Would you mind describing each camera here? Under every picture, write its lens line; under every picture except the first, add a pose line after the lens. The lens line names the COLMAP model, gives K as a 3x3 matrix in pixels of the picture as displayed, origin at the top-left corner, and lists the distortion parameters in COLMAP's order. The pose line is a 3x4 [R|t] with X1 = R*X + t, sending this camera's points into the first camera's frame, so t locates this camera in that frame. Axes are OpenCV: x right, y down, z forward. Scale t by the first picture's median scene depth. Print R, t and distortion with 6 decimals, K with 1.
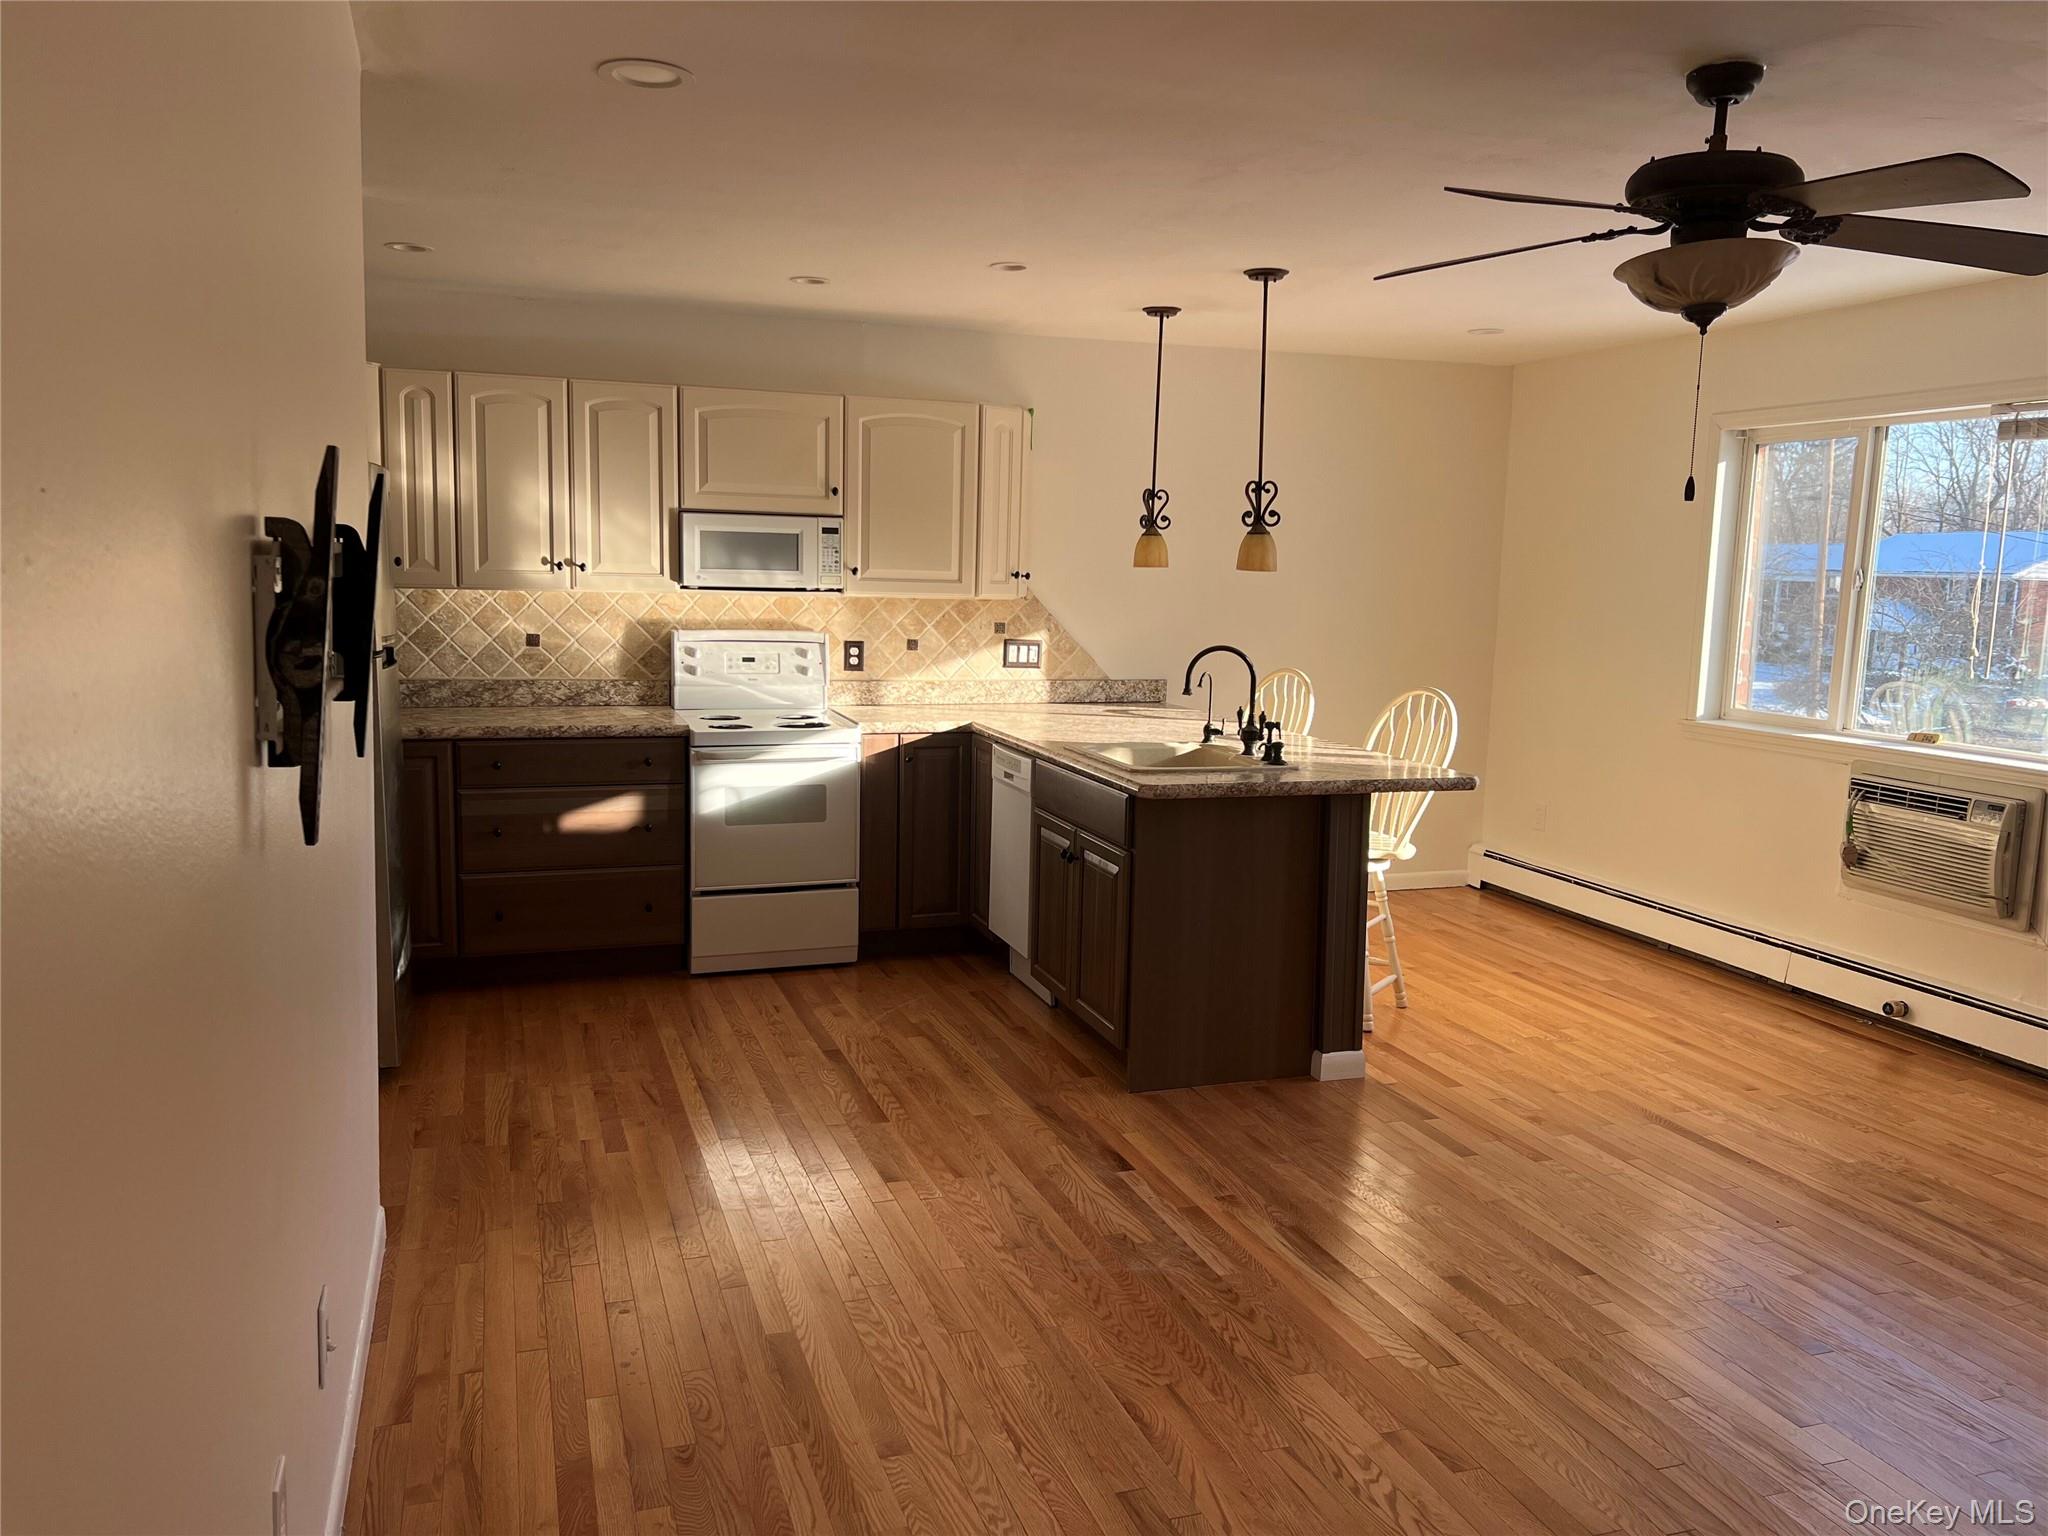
lens RADIAL K [[1538.4, 0, 1038.2], [0, 1538.4, 761.3], [0, 0, 1]] dist [0.119875, -0.181122]
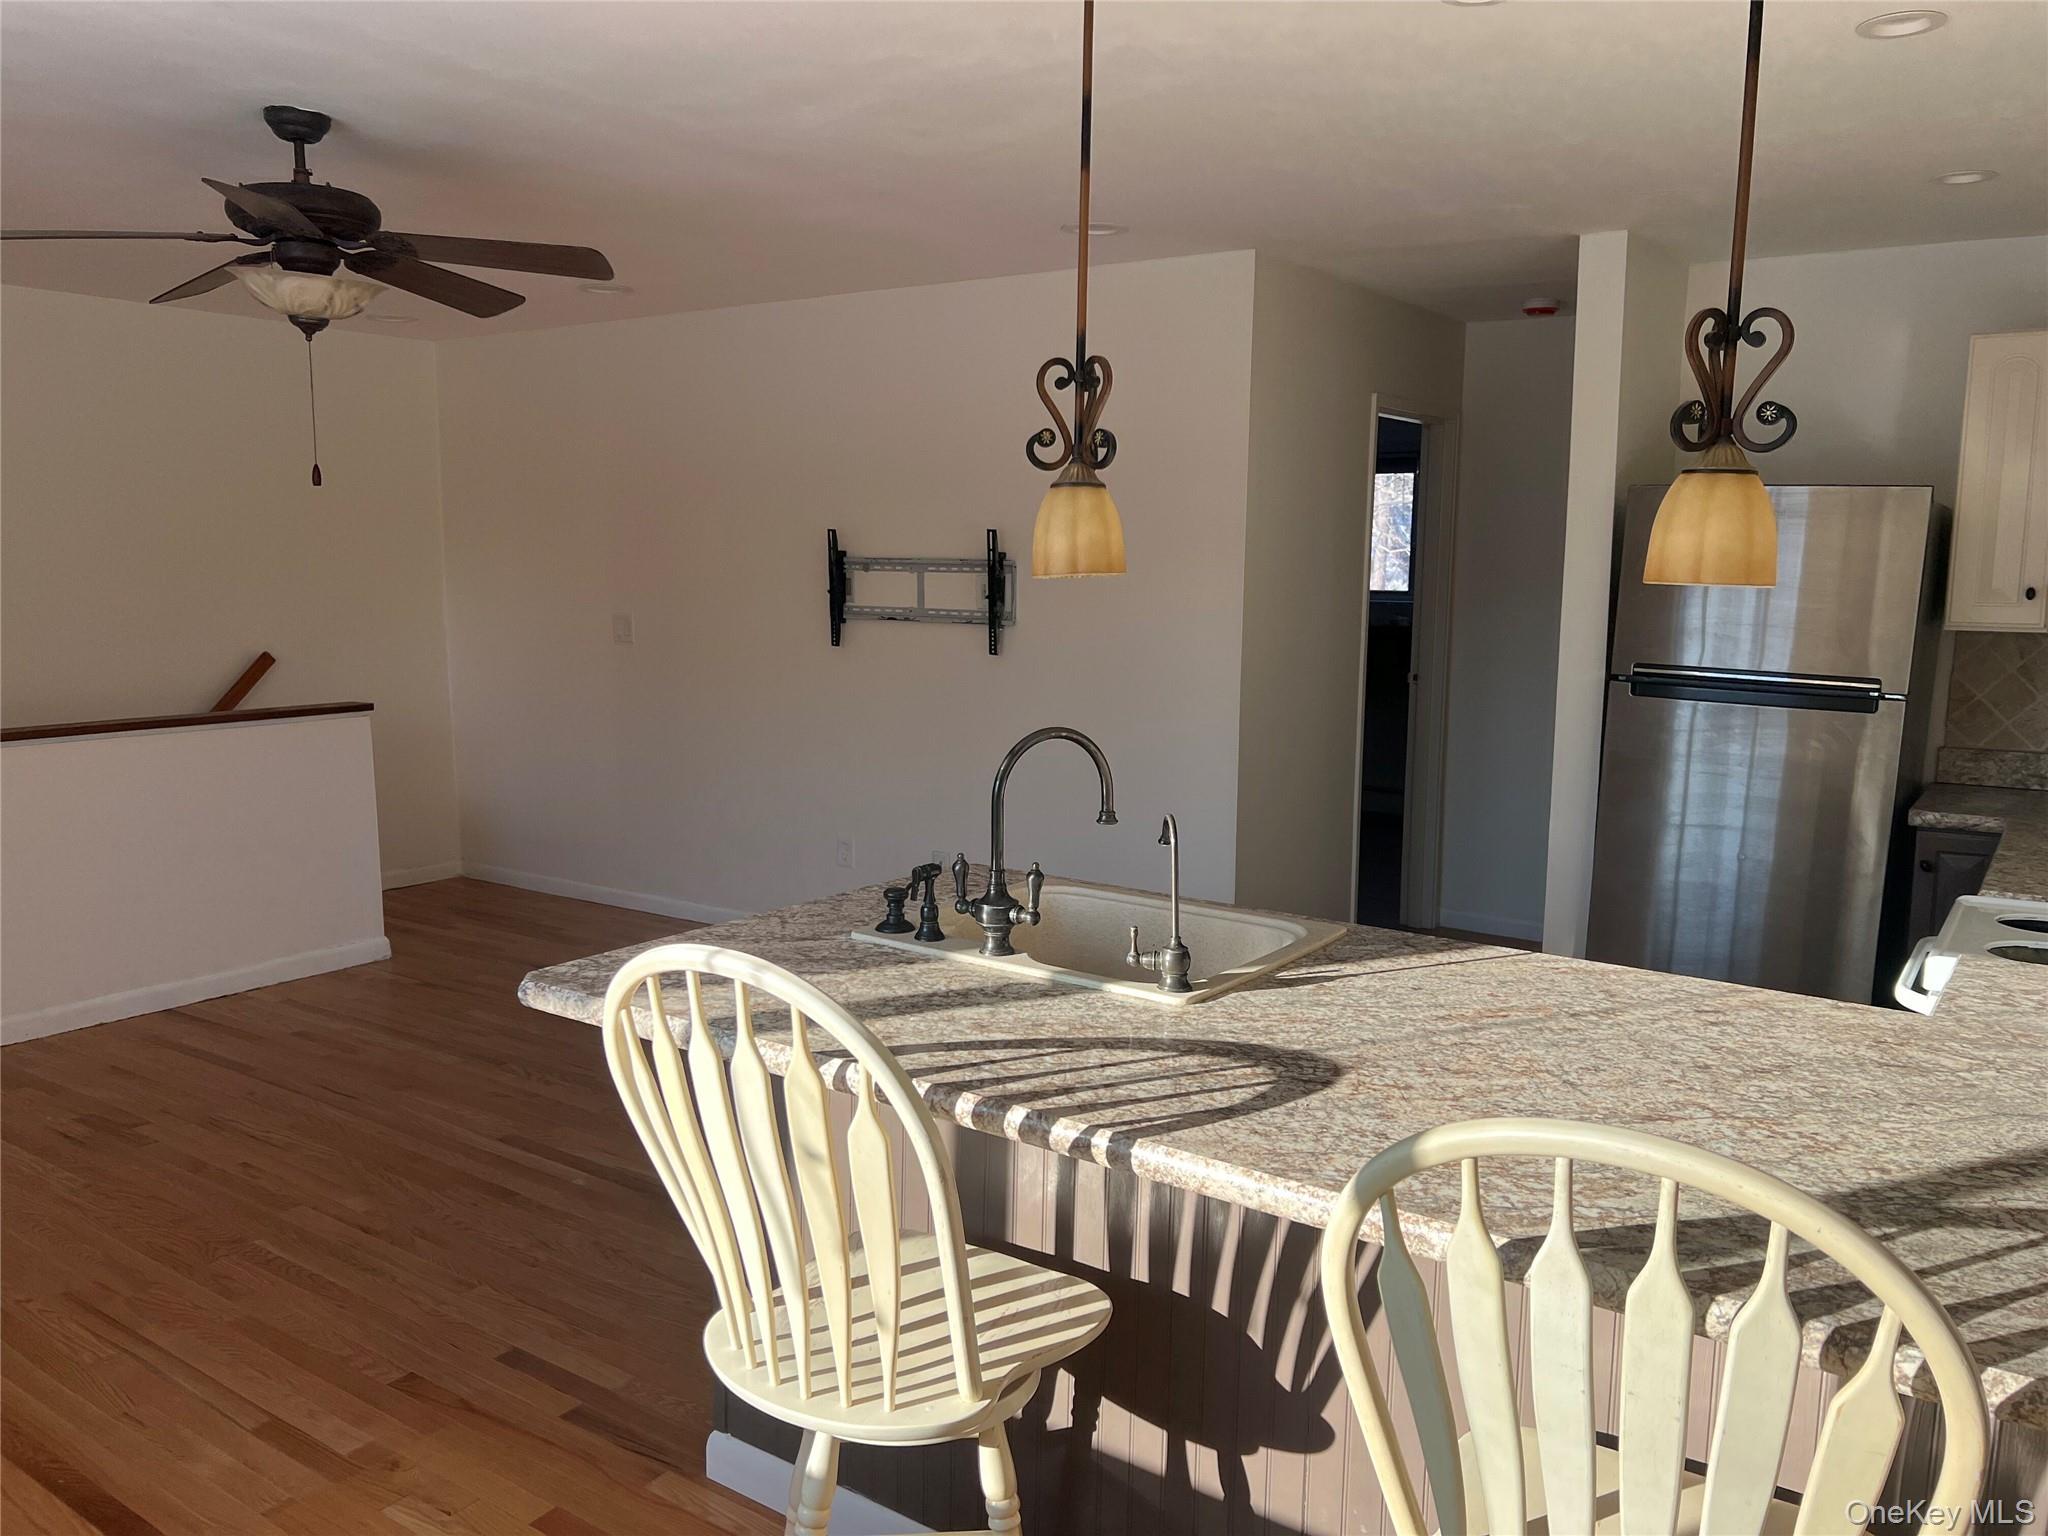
lens RADIAL K [[1529.1, 0, 1024.0], [0, 1529.1, 768.0], [0, 0, 1]] dist [0.083127, -0.076089]
pose [[-0.811962, 0.043626, -0.582078, 0.336602], [-0.107297, 0.969055, 0.222303, -0.138583], [0.573764, 0.242957, -0.782155, 1.129802]]
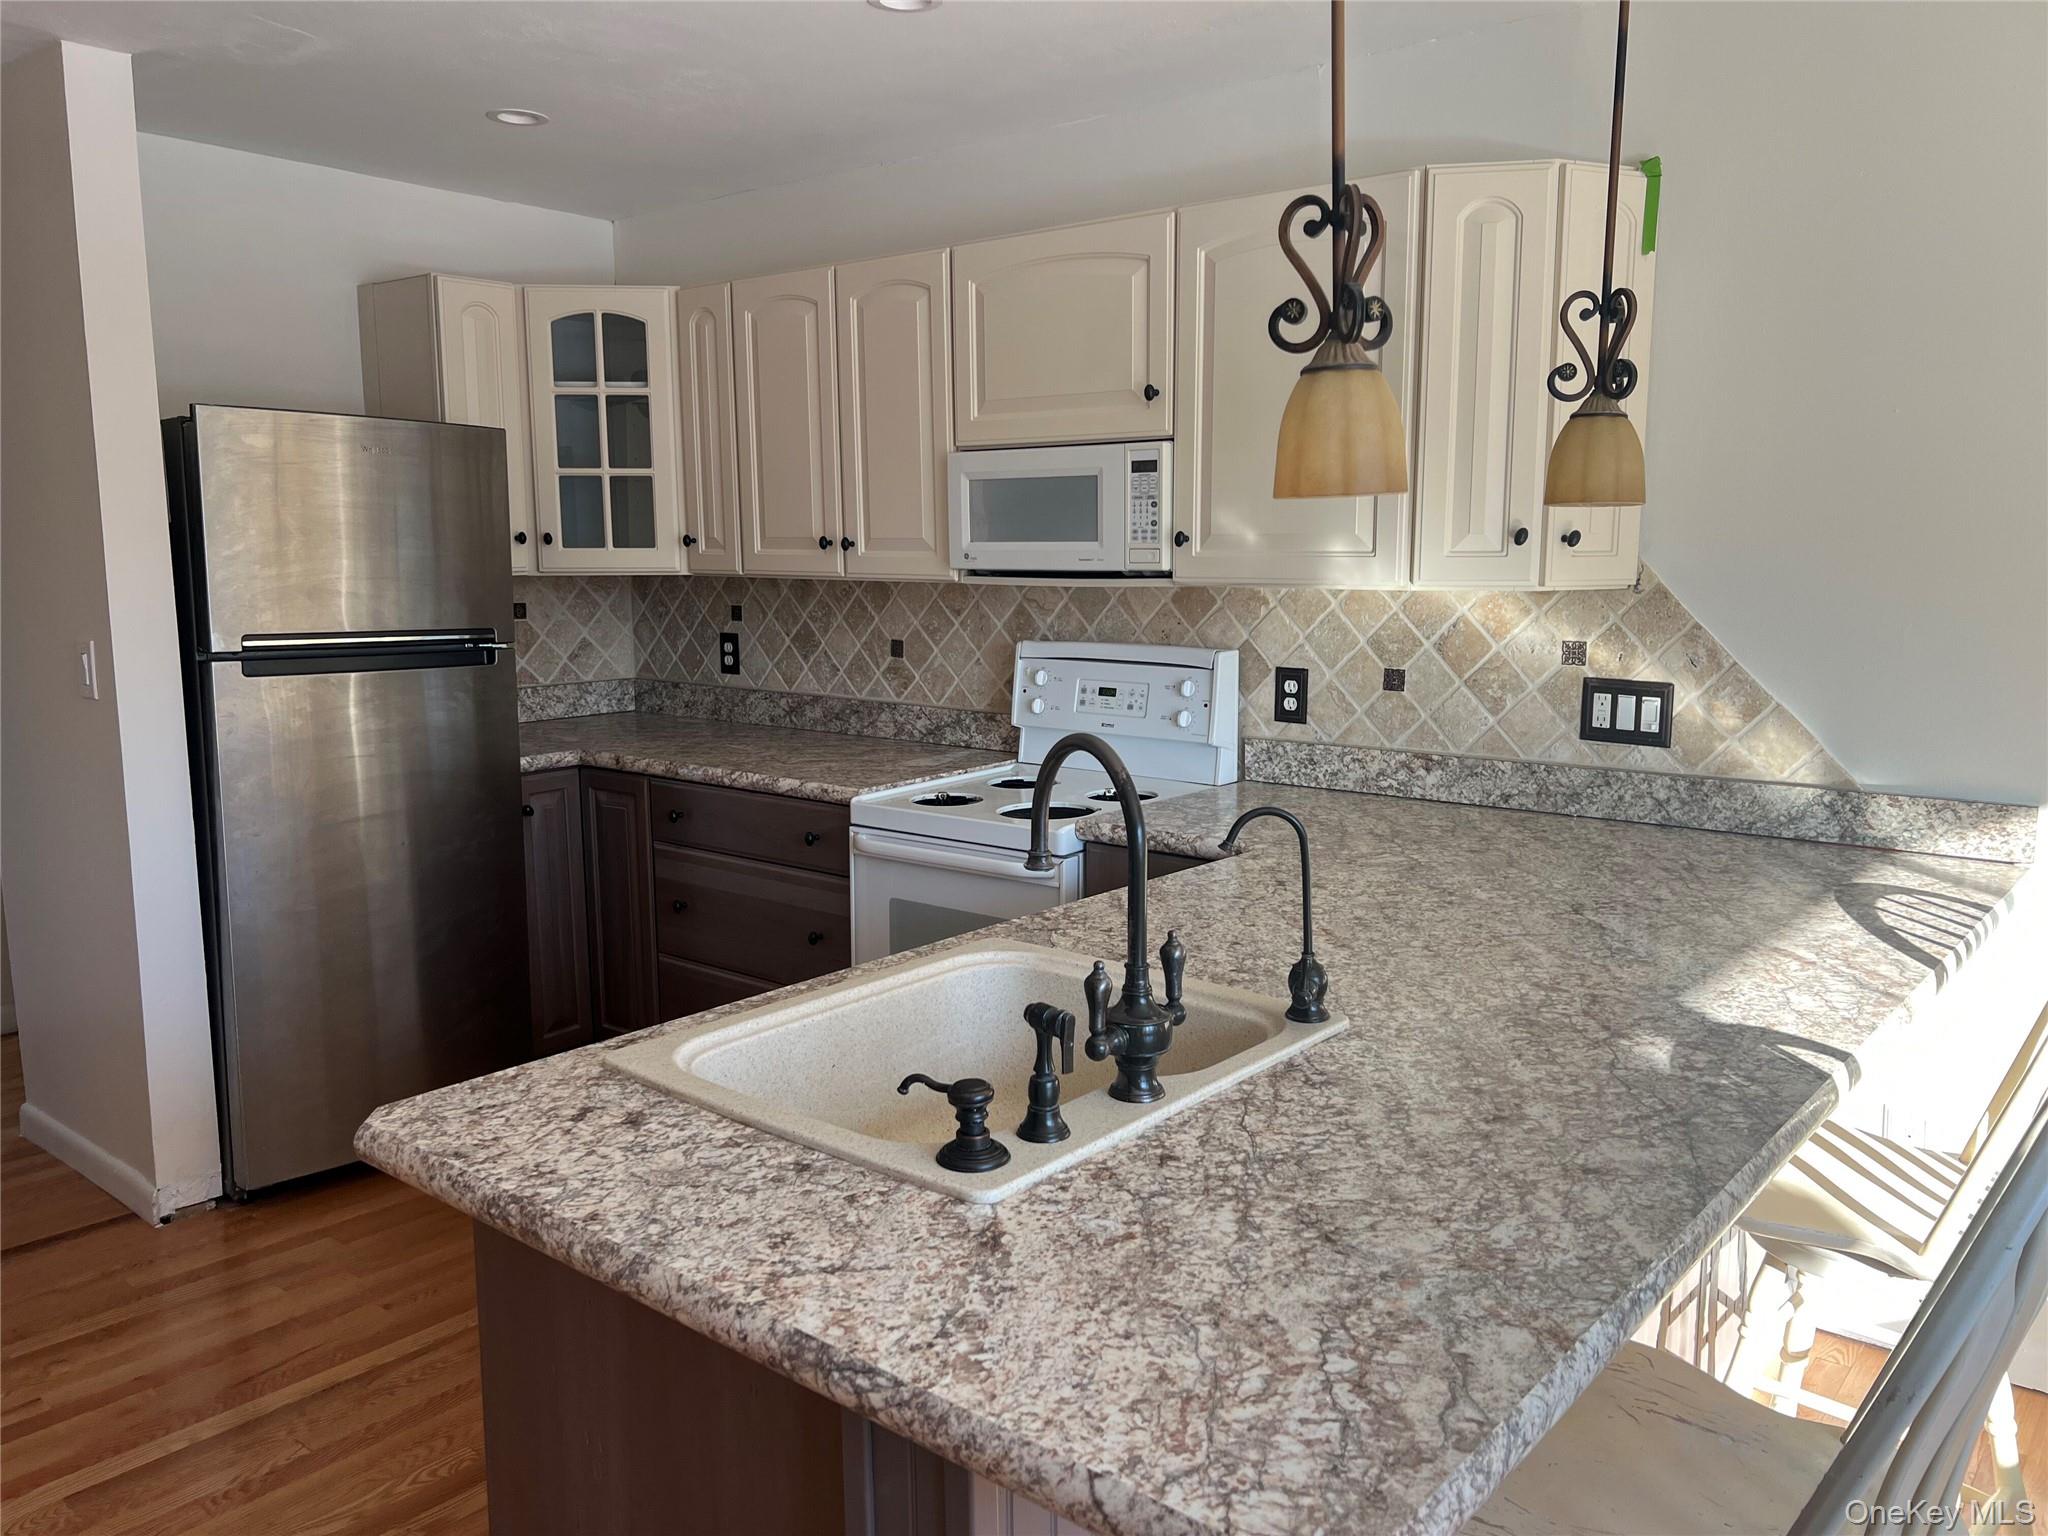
lens RADIAL K [[1538.4, 0, 1038.2], [0, 1538.4, 761.3], [0, 0, 1]] dist [0.119875, -0.181122]
pose [[0.524712, 0.096862, -0.845751, 0.316882], [-0.095345, 0.993941, 0.054680, -0.070503], [0.845923, 0.051947, 0.530769, 0.673371]]
